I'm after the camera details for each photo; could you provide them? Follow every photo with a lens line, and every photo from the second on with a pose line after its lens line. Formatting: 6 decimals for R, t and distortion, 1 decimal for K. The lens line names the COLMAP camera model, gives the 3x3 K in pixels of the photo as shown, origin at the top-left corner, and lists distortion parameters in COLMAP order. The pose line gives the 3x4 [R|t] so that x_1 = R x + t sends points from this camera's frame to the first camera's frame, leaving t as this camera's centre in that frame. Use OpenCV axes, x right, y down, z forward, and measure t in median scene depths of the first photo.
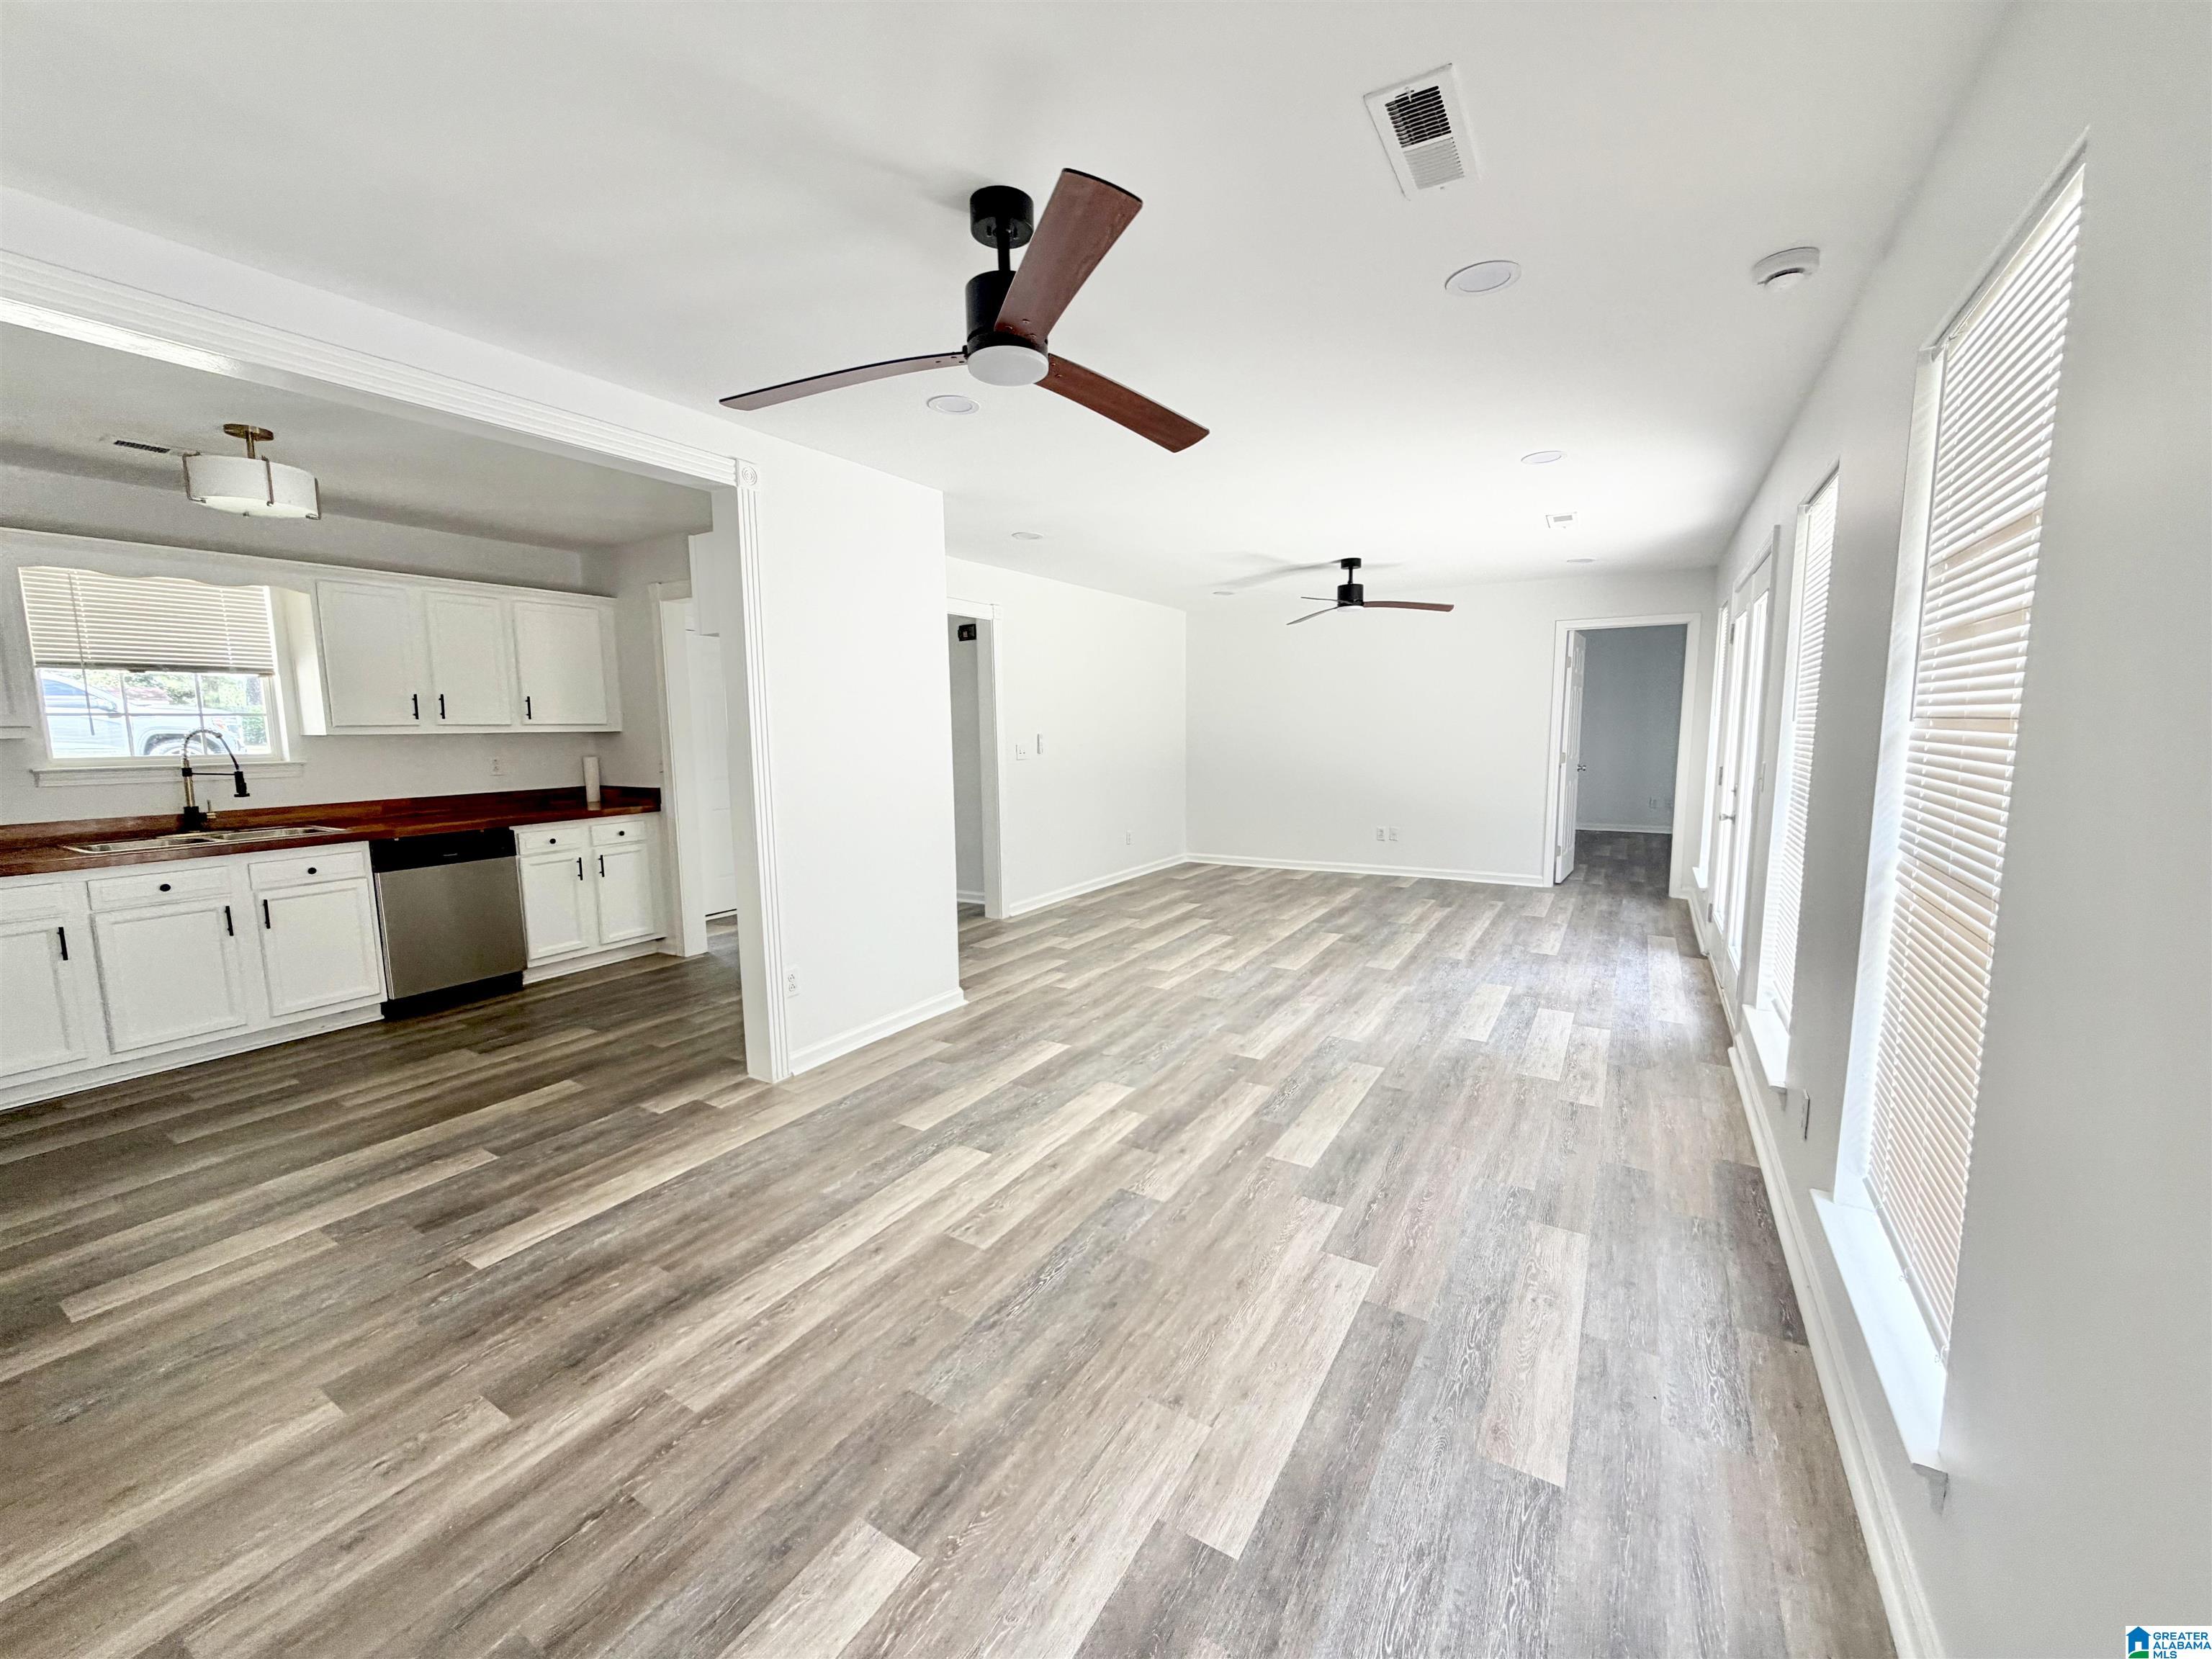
lens RADIAL K [[877.9, 0, 1101.7], [0, 877.9, 827.6], [0, 0, 1]] dist [0.000009, 0.000054]
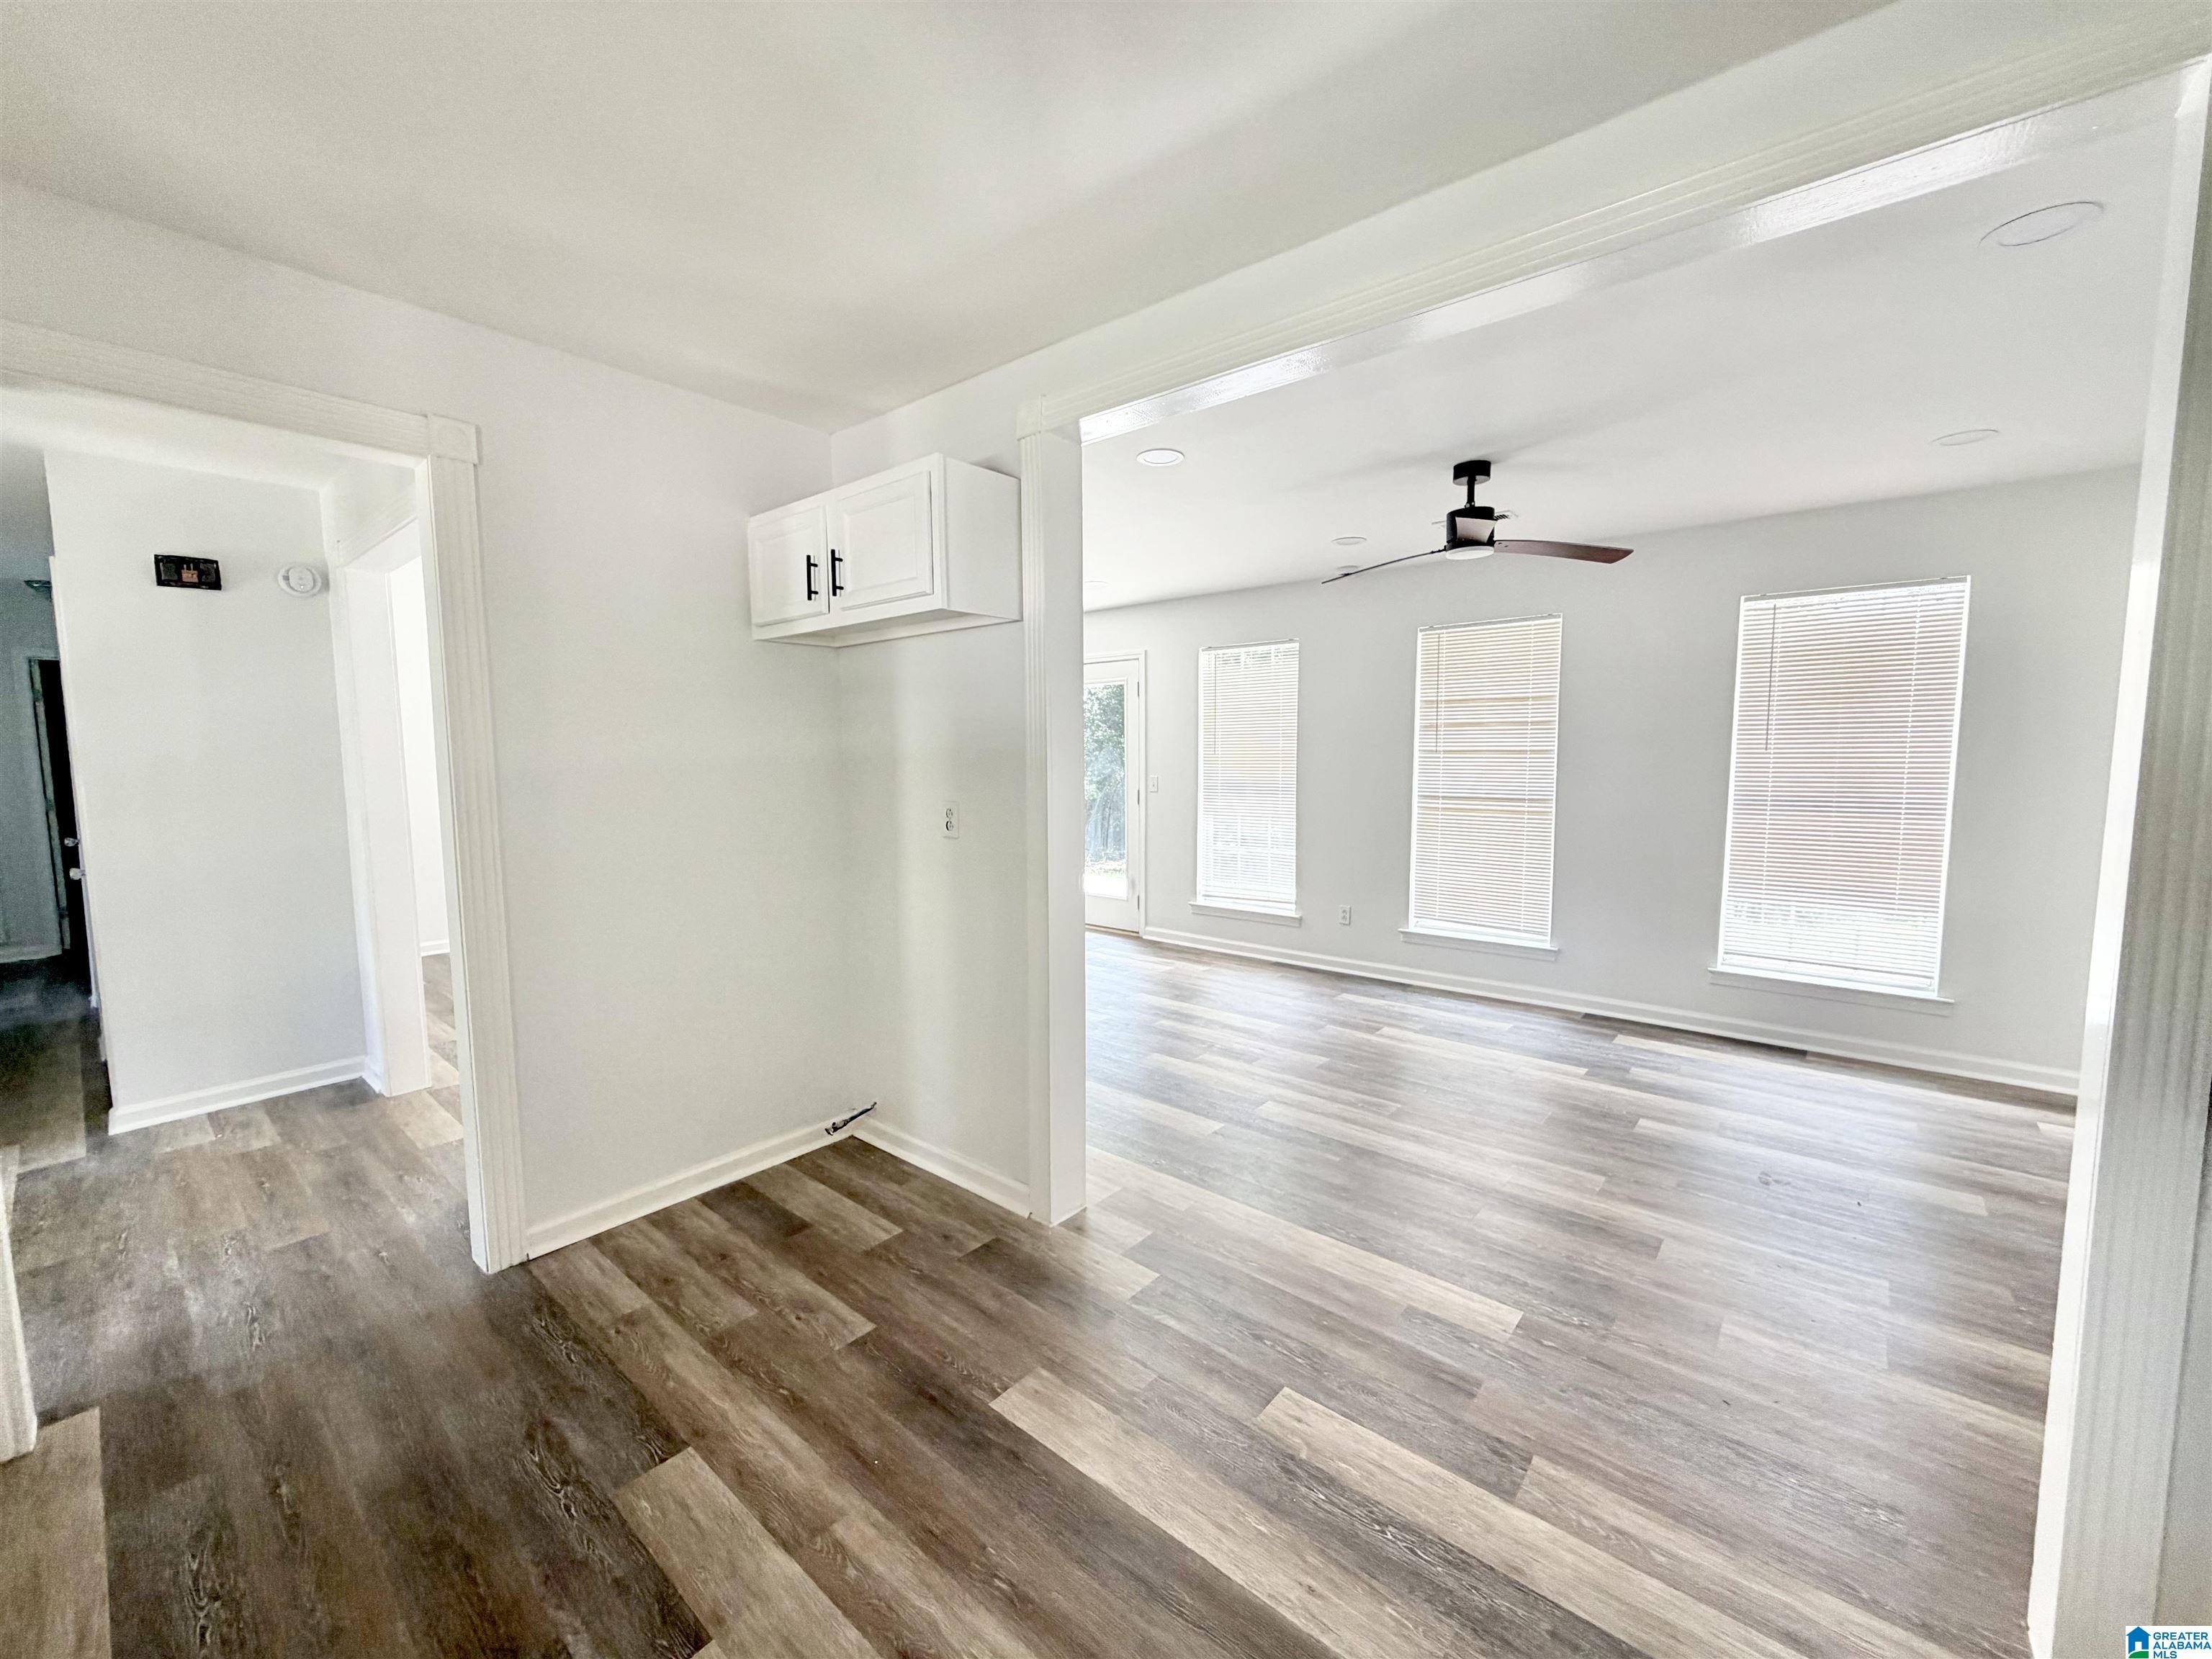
lens RADIAL K [[877.9, 0, 1104.5], [0, 877.9, 824.1], [0, 0, 1]] dist [0.000009, 0.000054]
pose [[0.160842, -0.071703, 0.984372, -1.060874], [0.118215, 0.991577, 0.052912, -0.081901], [-0.979875, 0.107857, 0.167964, 0.774505]]
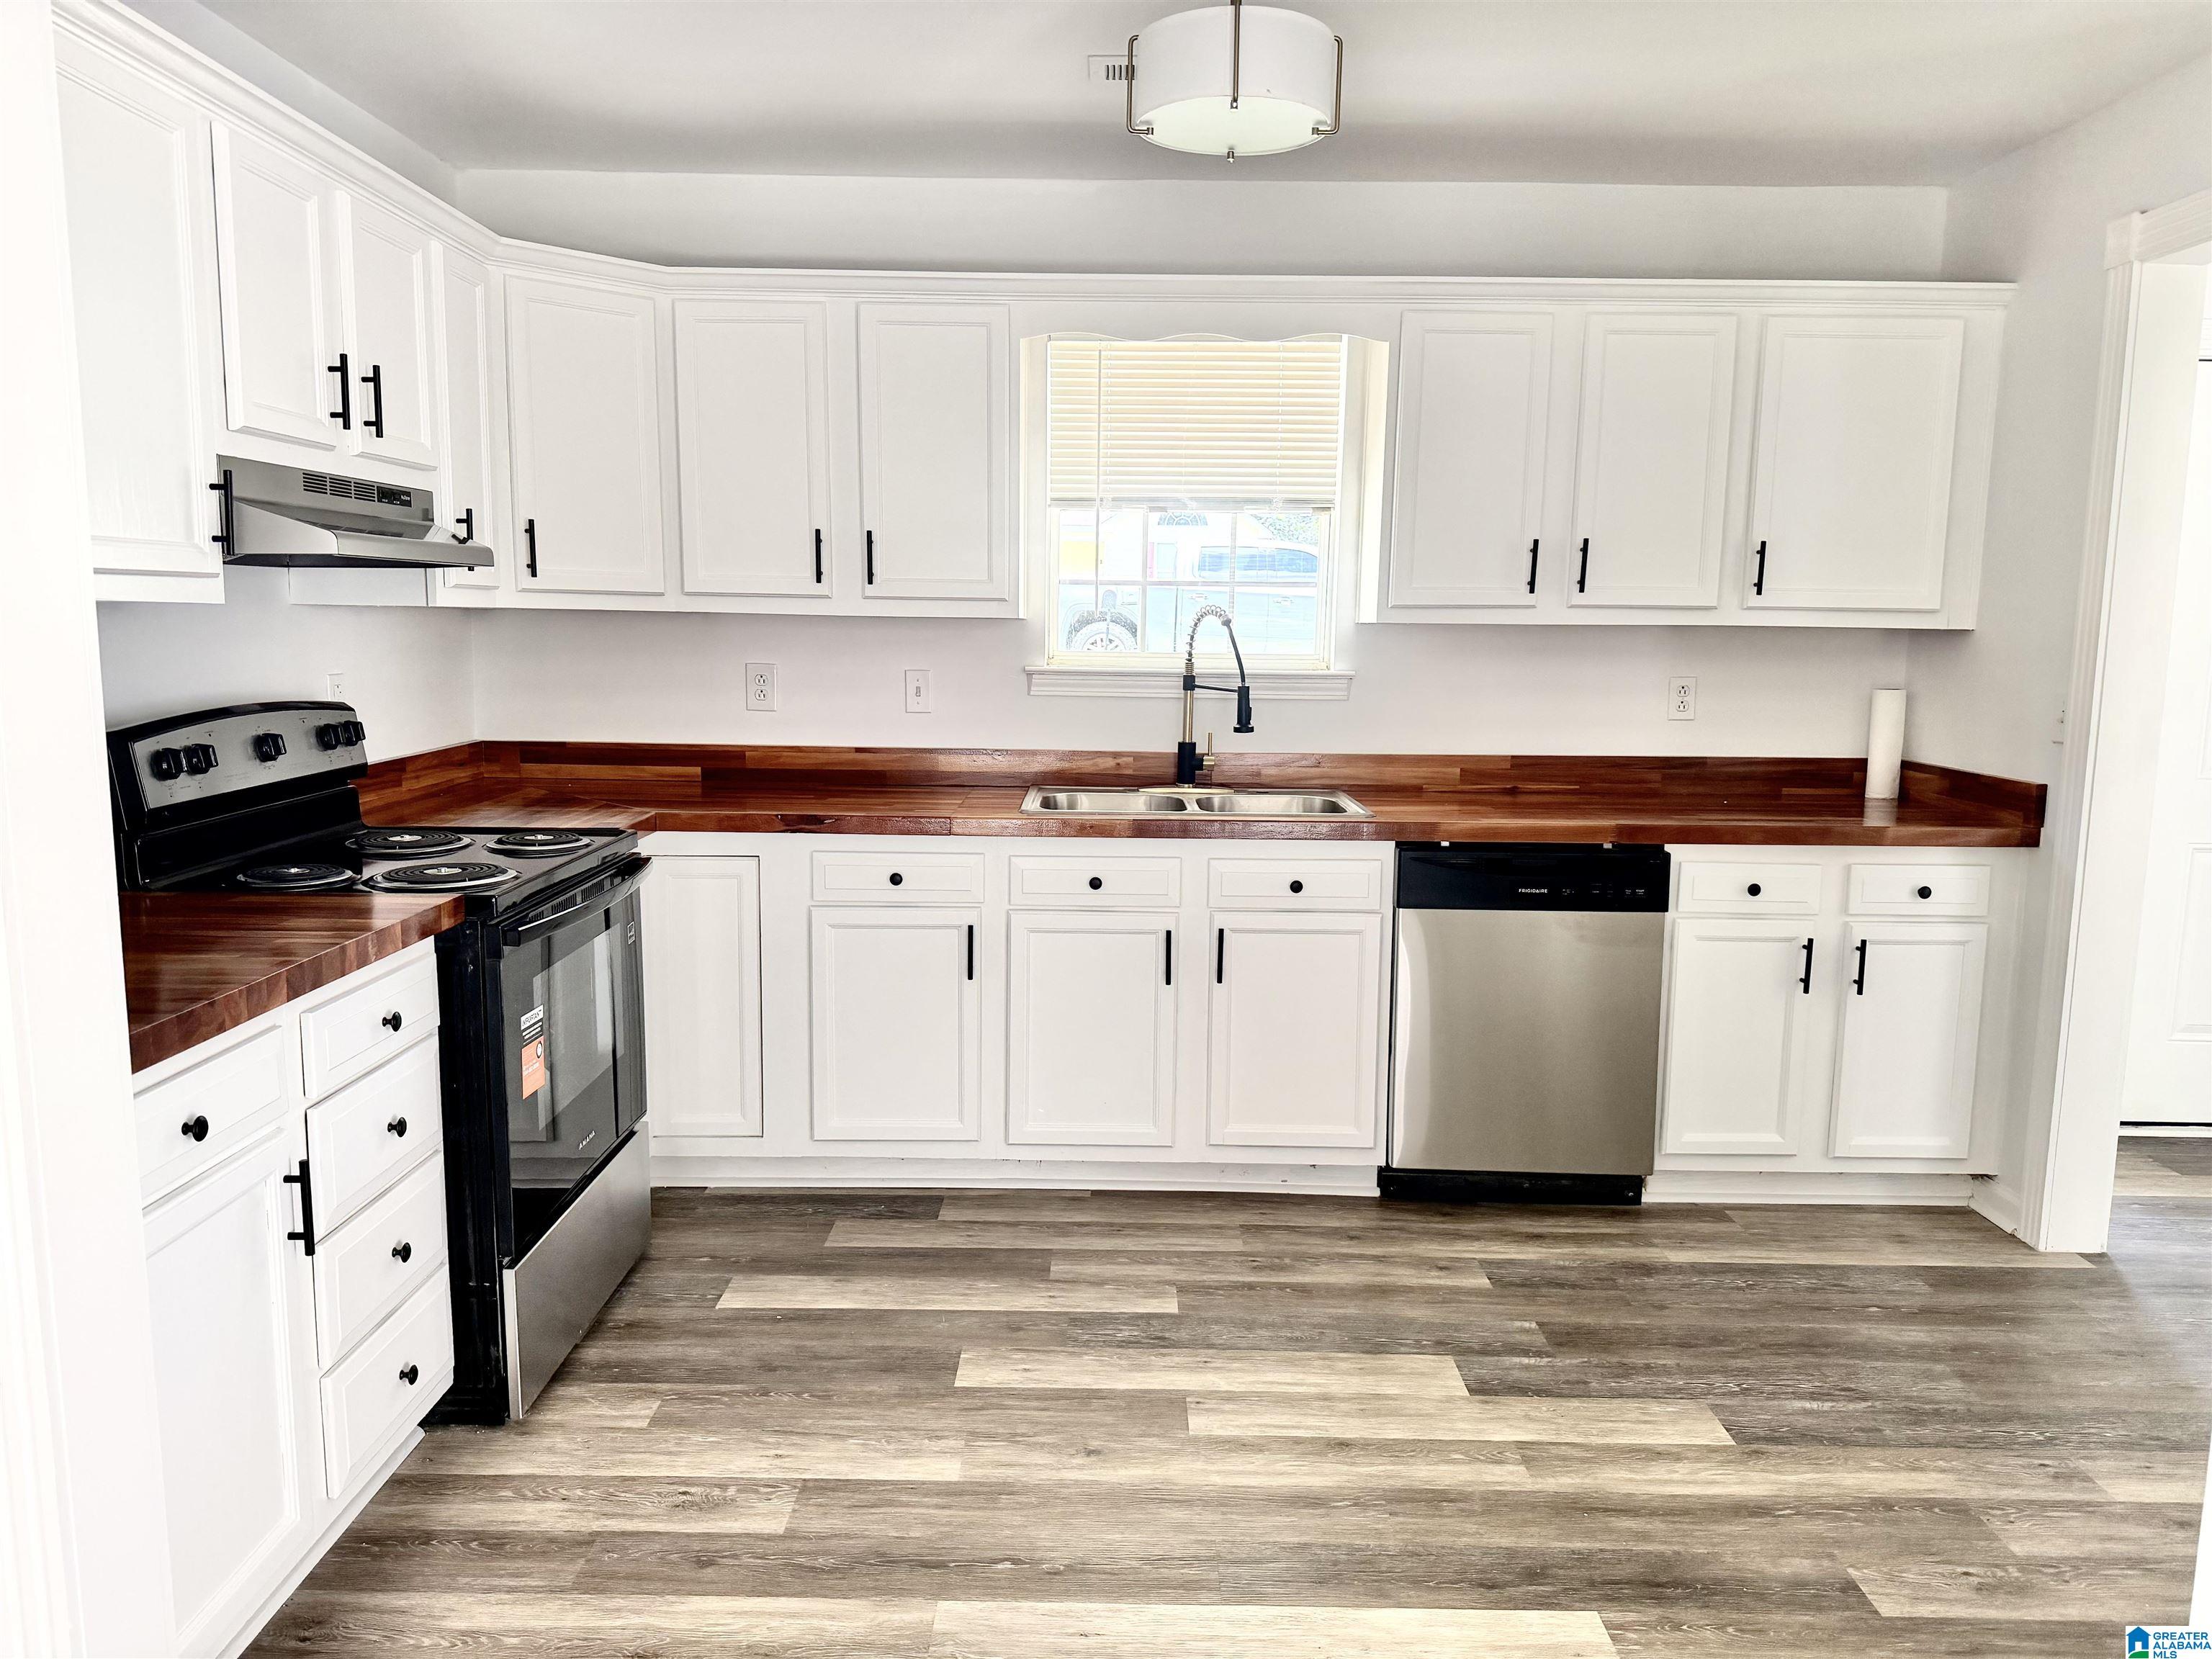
lens RADIAL K [[1554.6, 0, 1088.0], [0, 1554.6, 825.2], [0, 0, 1]] dist [0.032958, -0.047407]
pose [[0.502918, 0.132164, -0.854170, -0.209530], [-0.119200, 0.989403, 0.082907, -0.051230], [0.856075, 0.060122, 0.513342, 0.467622]]
